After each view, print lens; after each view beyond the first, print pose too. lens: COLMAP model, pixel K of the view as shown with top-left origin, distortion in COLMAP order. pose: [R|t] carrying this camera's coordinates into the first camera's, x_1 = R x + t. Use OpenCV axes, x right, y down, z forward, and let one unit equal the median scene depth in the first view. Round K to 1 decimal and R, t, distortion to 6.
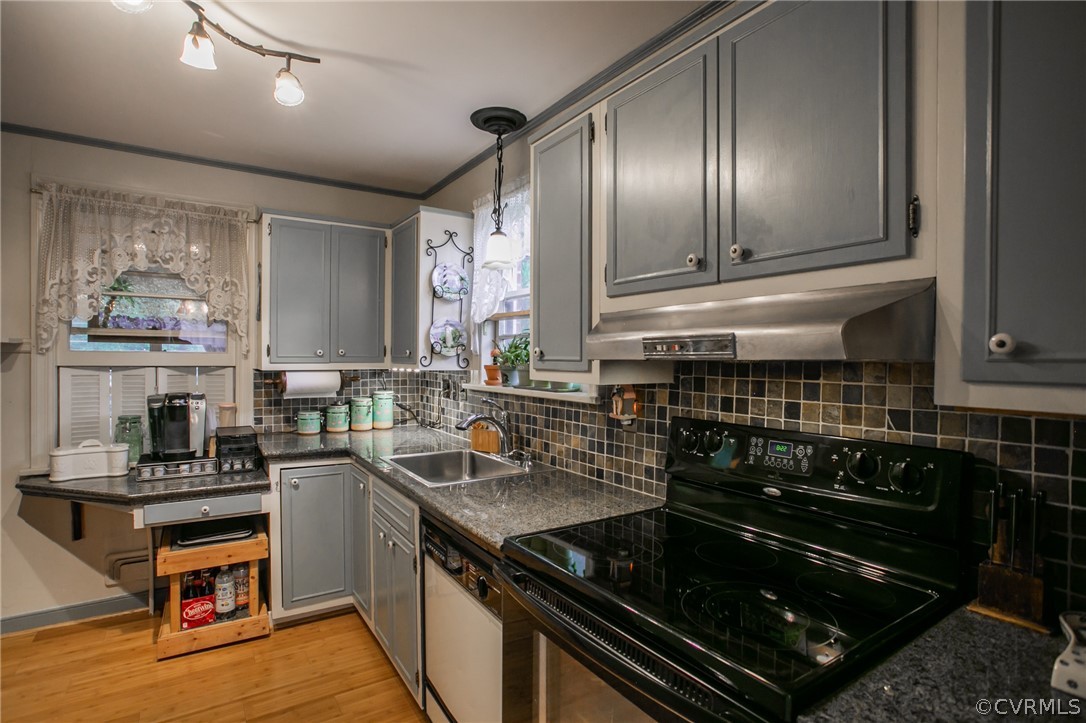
lens RADIAL K [[546.5, 0, 548.7], [0, 546.5, 365.8], [0, 0, 1]] dist [-0.021111, 0.004987]
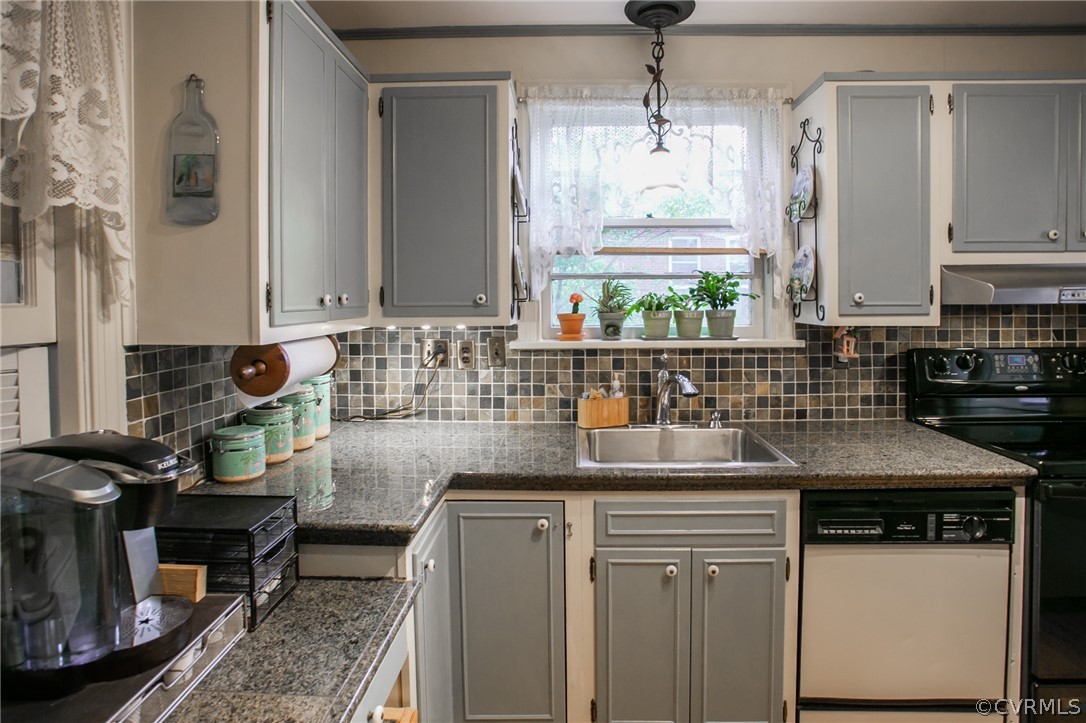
lens RADIAL K [[546.5, 0, 579.9], [0, 546.5, 310.9], [0, 0, 1]] dist [-0.021111, 0.004987]
pose [[0.545511, -0.026370, 0.837688, -1.072966], [0.020610, 0.999625, 0.018047, -0.028196], [-0.837850, 0.007420, 0.545850, 0.842954]]
